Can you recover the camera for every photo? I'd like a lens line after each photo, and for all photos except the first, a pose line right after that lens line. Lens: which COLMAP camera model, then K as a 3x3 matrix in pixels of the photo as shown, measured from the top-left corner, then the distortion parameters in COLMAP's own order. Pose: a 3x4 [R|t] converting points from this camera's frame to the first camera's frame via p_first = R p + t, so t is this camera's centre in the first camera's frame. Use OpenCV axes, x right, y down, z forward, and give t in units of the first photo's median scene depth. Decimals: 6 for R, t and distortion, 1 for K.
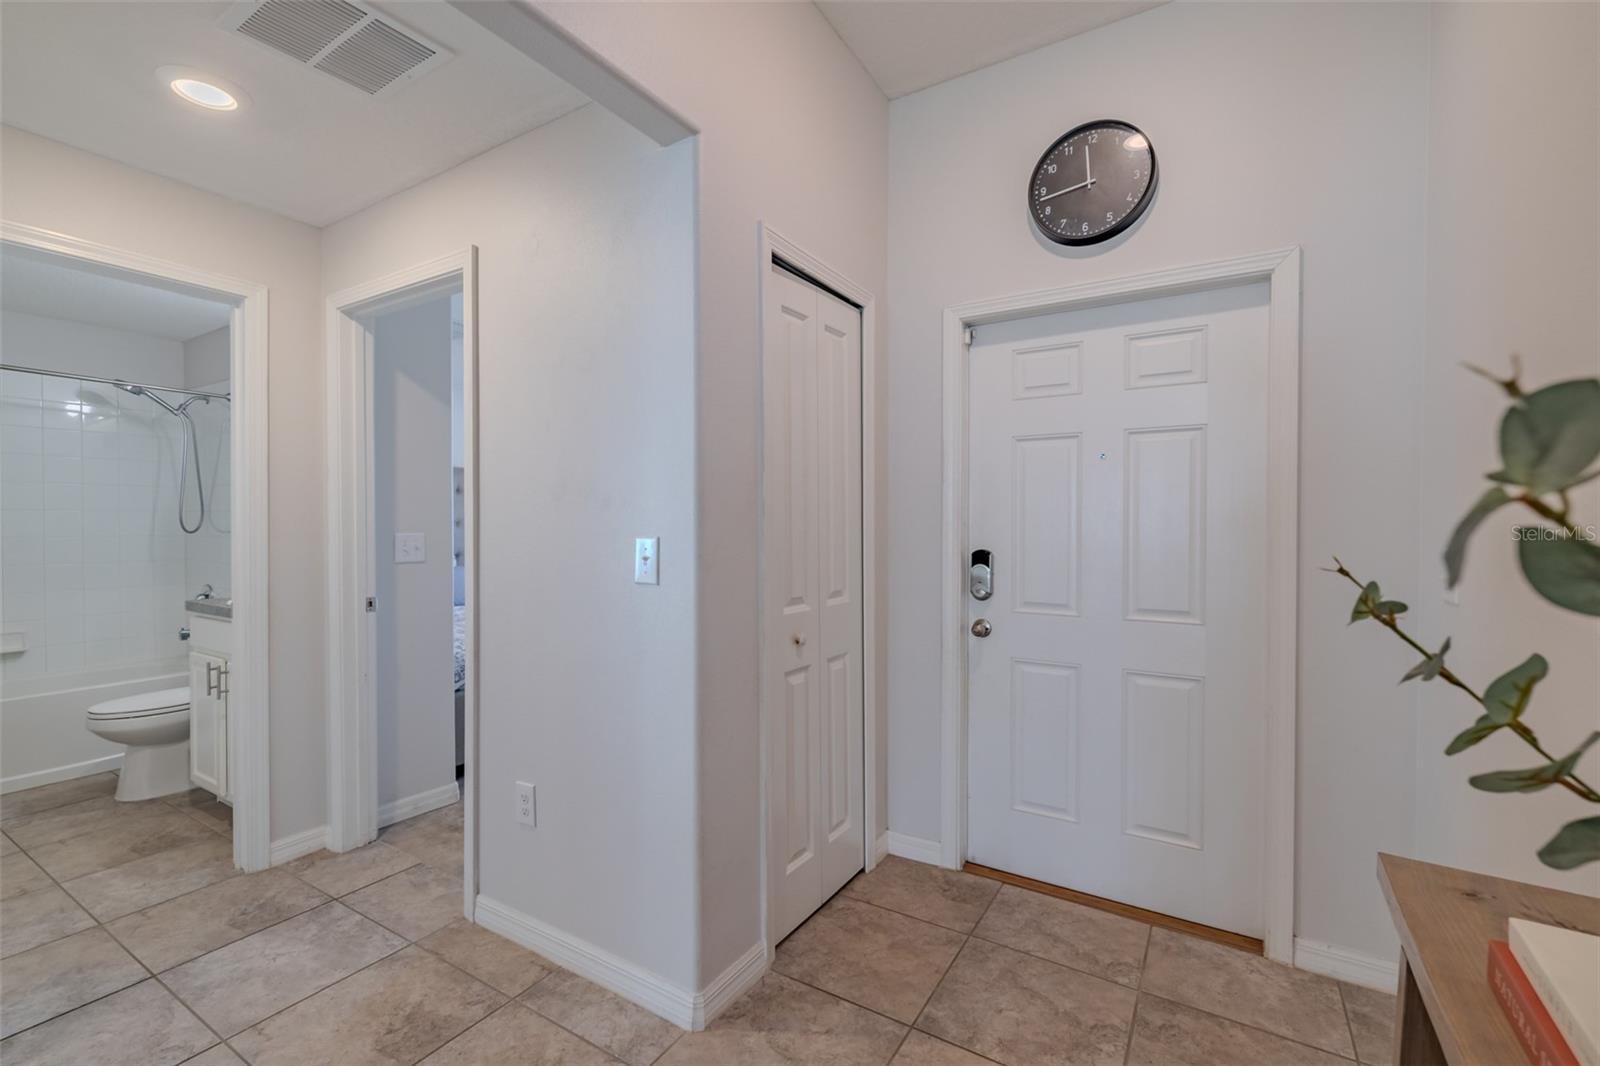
lens RADIAL K [[698.6, 0, 796.6], [0, 698.6, 516.3], [0, 0, 1]] dist [-0.000400, -0.000151]
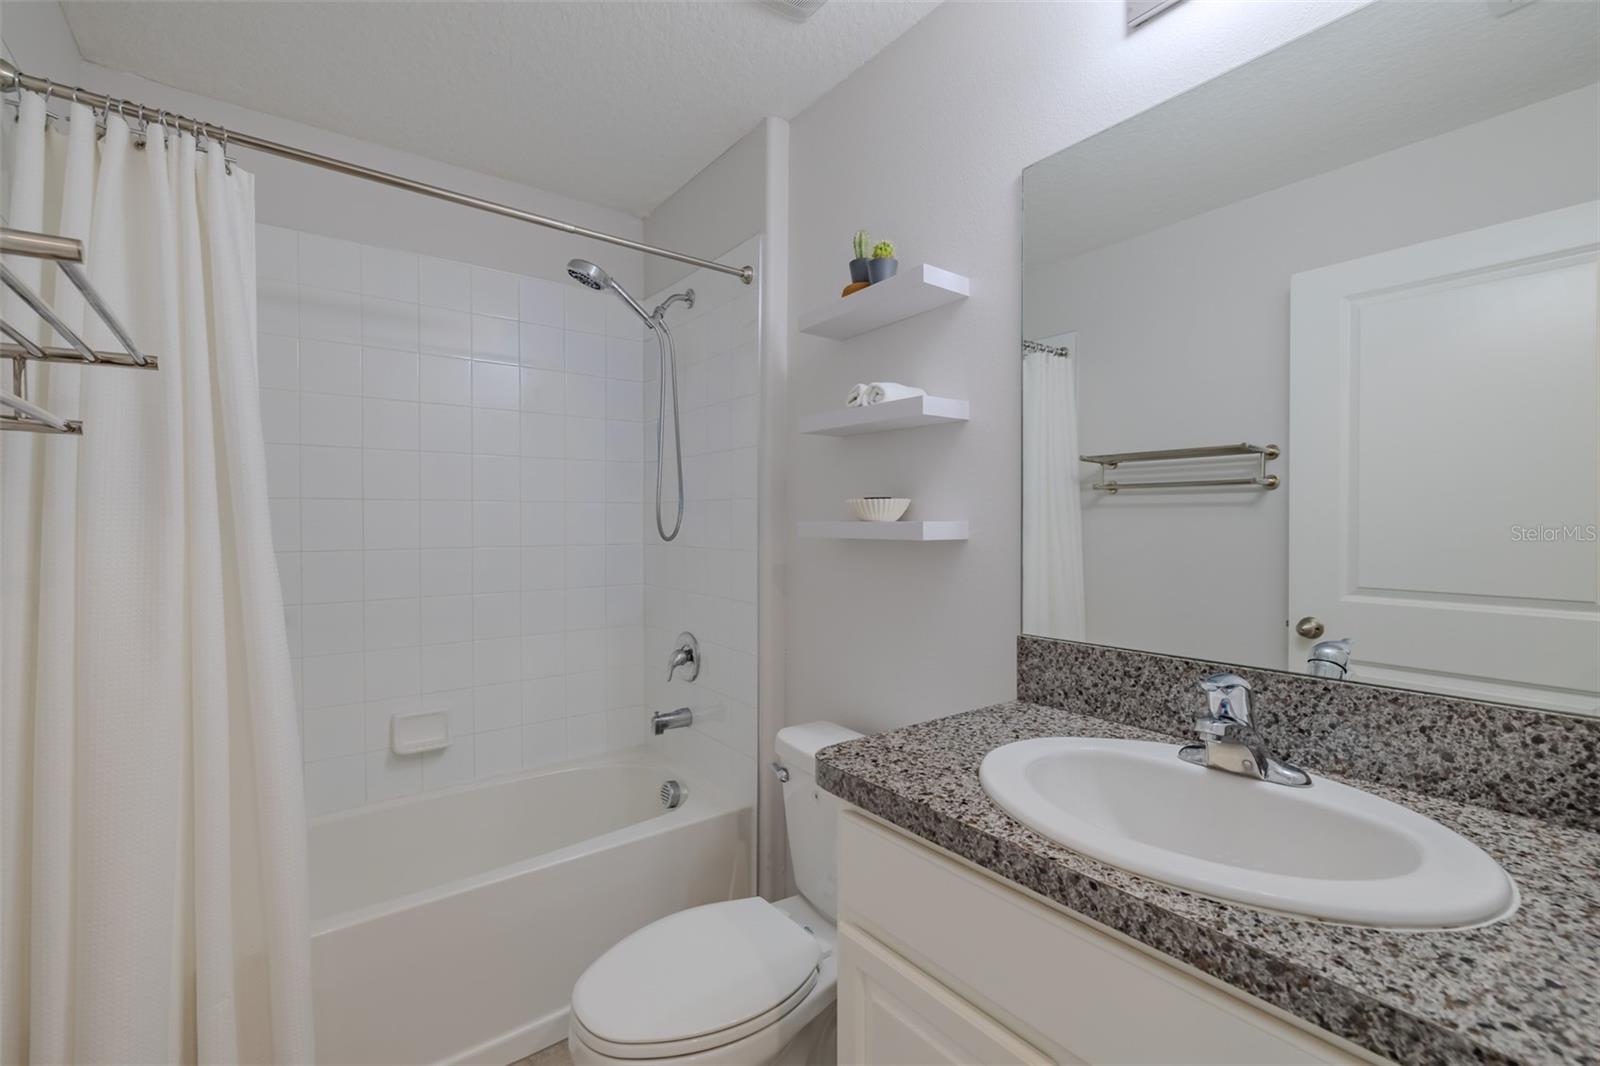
lens RADIAL K [[698.6, 0, 796.6], [0, 698.6, 516.3], [0, 0, 1]] dist [-0.000400, -0.000151]
pose [[0.934234, -0.013690, -0.356397, -0.722910], [0.014563, 0.999894, -0.000233, 0.003545], [0.356362, -0.004972, 0.934335, 0.651397]]
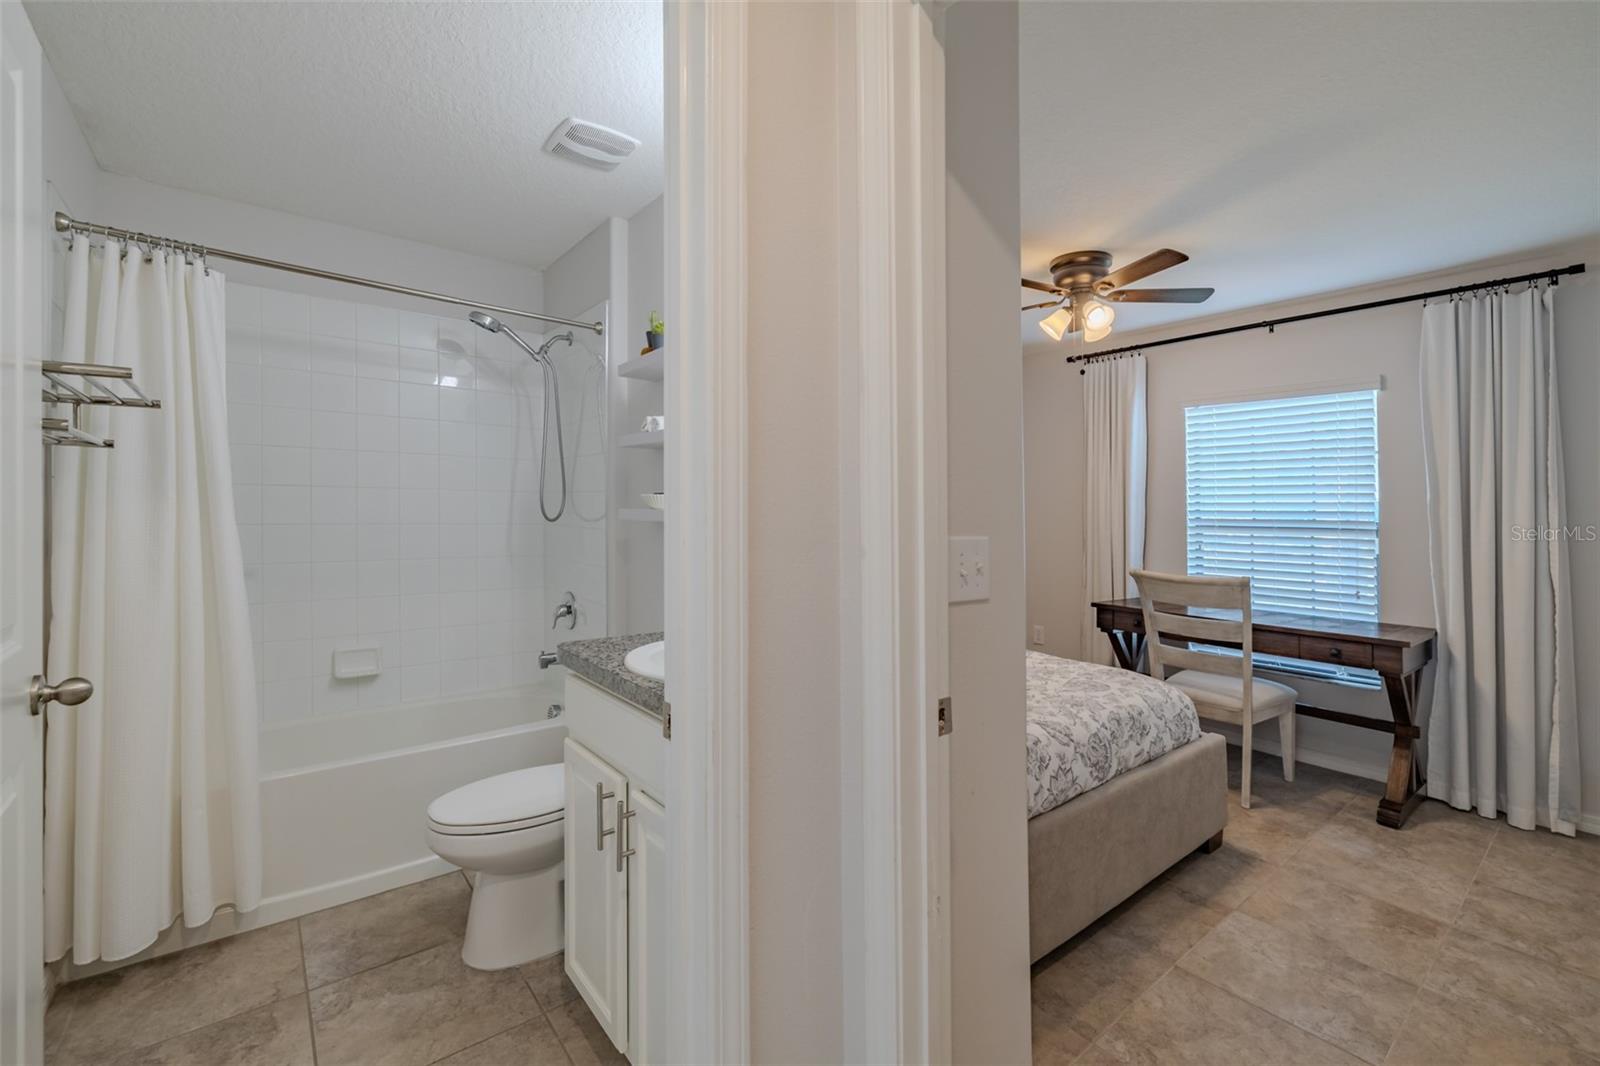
lens RADIAL K [[683.6, 0, 814.9], [0, 683.6, 512.5], [0, 0, 1]] dist [-0.000070, -0.000560]
pose [[0.948096, 0.006129, -0.317925, -0.475602], [-0.002738, 0.999935, 0.011111, 0.003019], [0.317972, -0.009664, 0.948051, 0.512899]]
